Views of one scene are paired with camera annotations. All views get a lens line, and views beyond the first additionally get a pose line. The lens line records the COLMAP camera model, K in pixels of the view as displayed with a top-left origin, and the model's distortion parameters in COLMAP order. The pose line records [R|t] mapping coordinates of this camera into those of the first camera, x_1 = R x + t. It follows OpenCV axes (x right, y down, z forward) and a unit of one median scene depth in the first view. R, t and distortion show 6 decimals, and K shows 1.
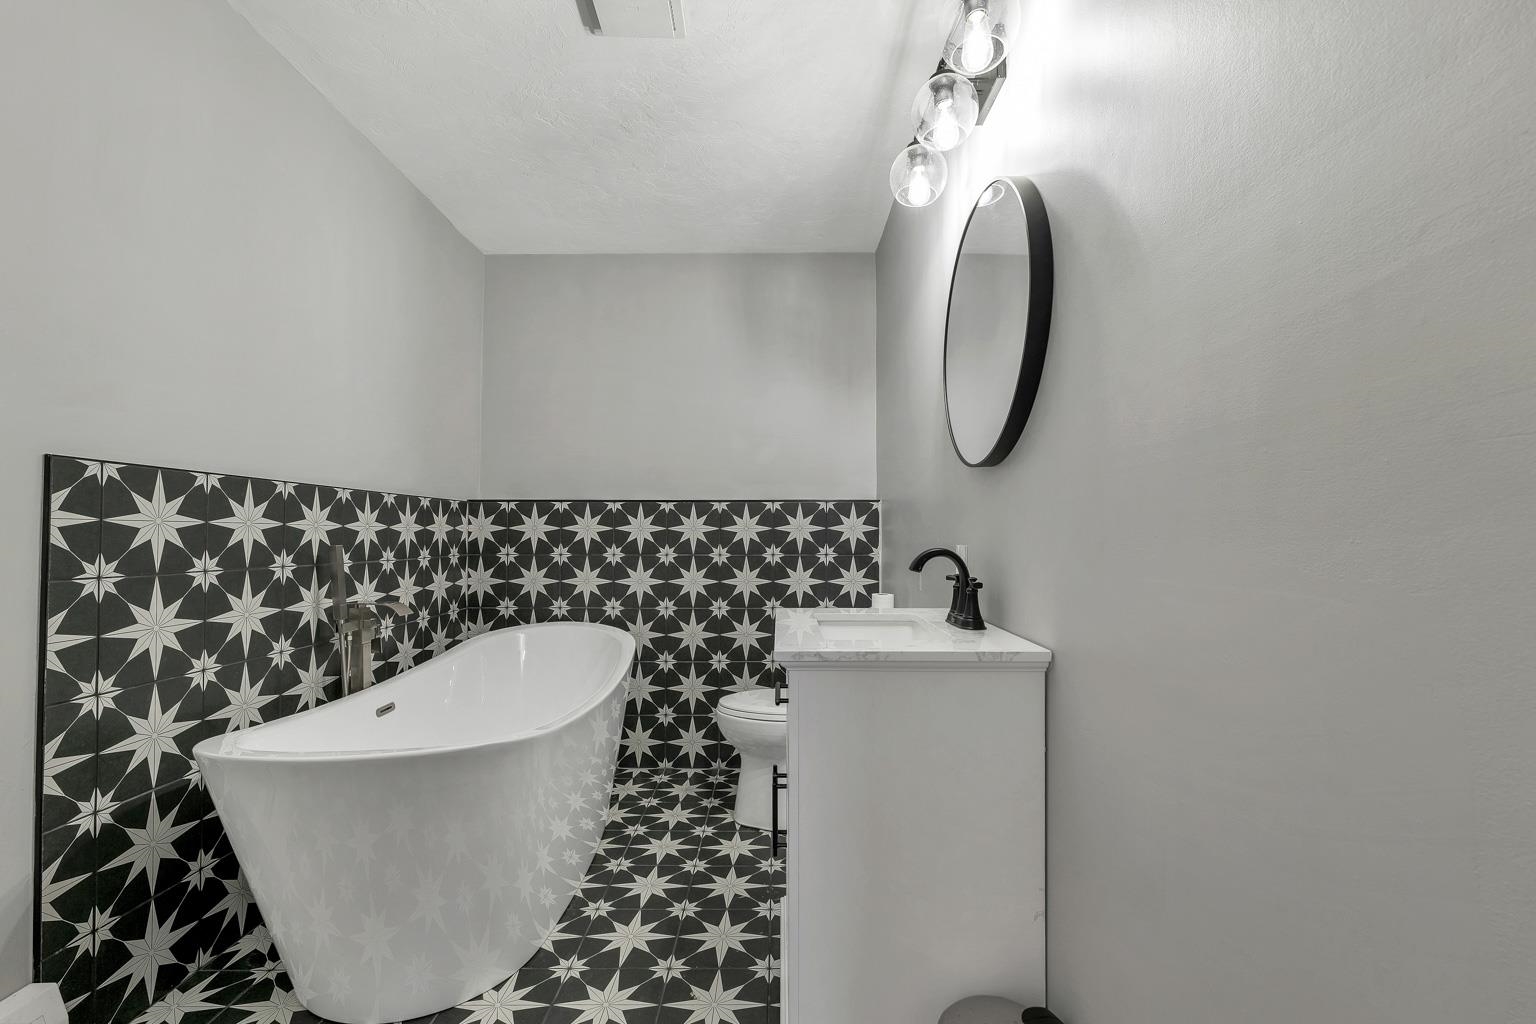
lens RADIAL K [[640.3, 0, 758.7], [0, 640.3, 512.8], [0, 0, 1]] dist [0.002190, 0.000758]
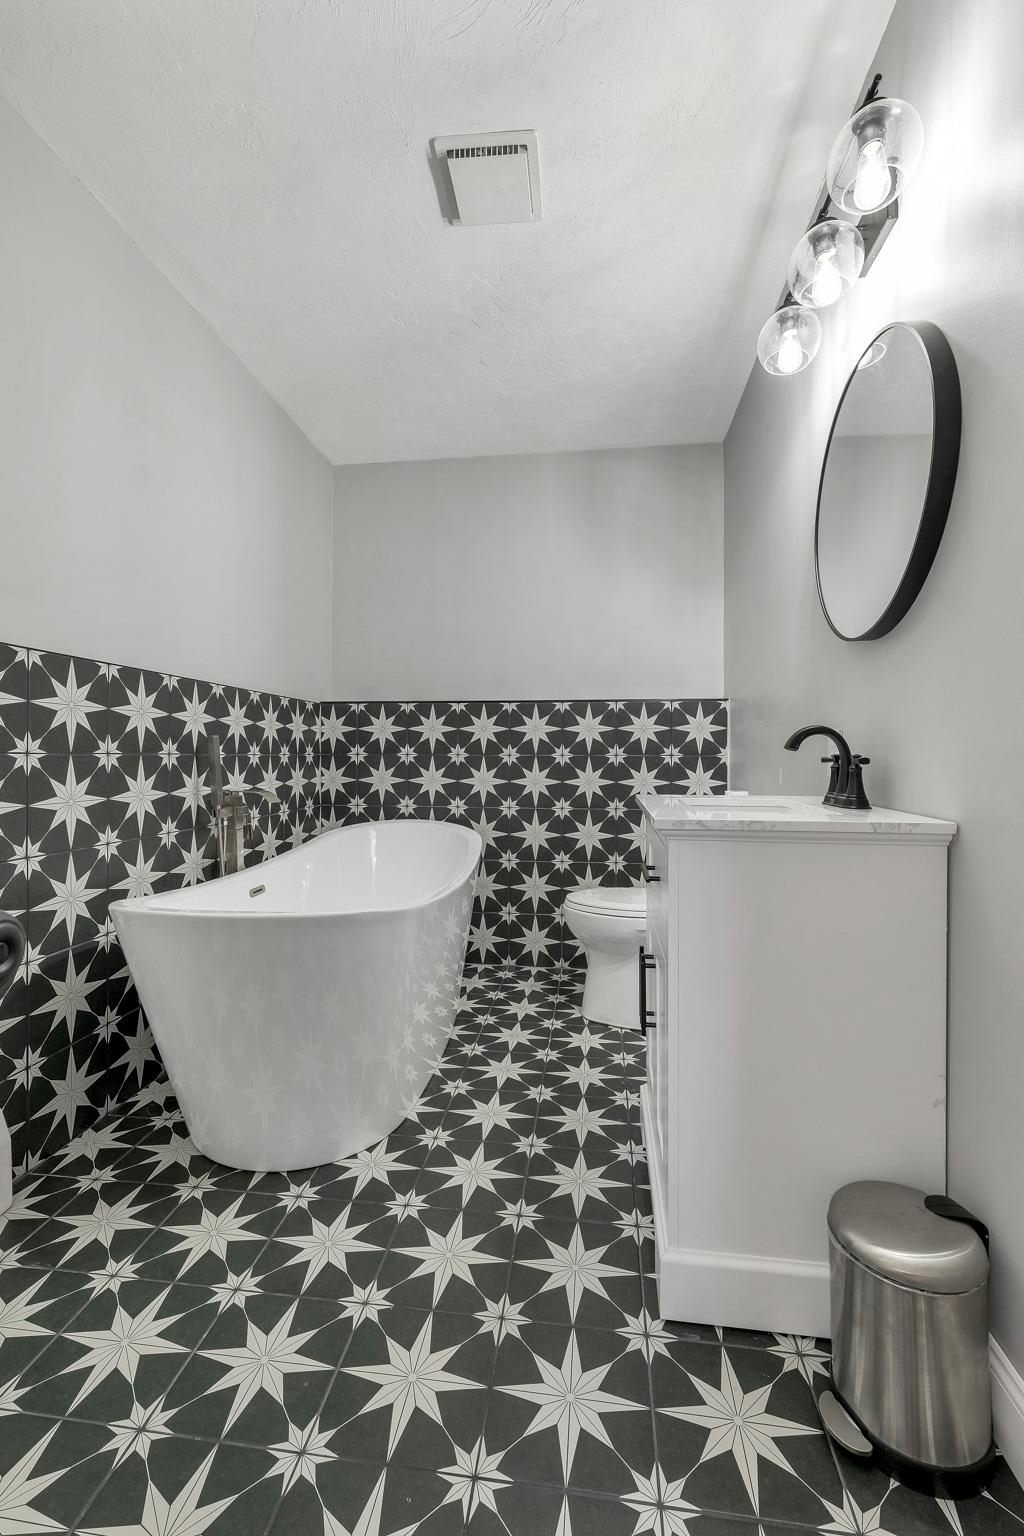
lens RADIAL K [[640.3, 0, 488.8], [0, 640.3, 754.9], [0, 0, 1]] dist [0.002190, 0.000758]
pose [[0.992945, -0.001951, -0.118562, -0.079323], [0.003529, 0.999908, 0.013105, 0.073142], [0.118525, -0.013431, 0.992860, -0.007505]]
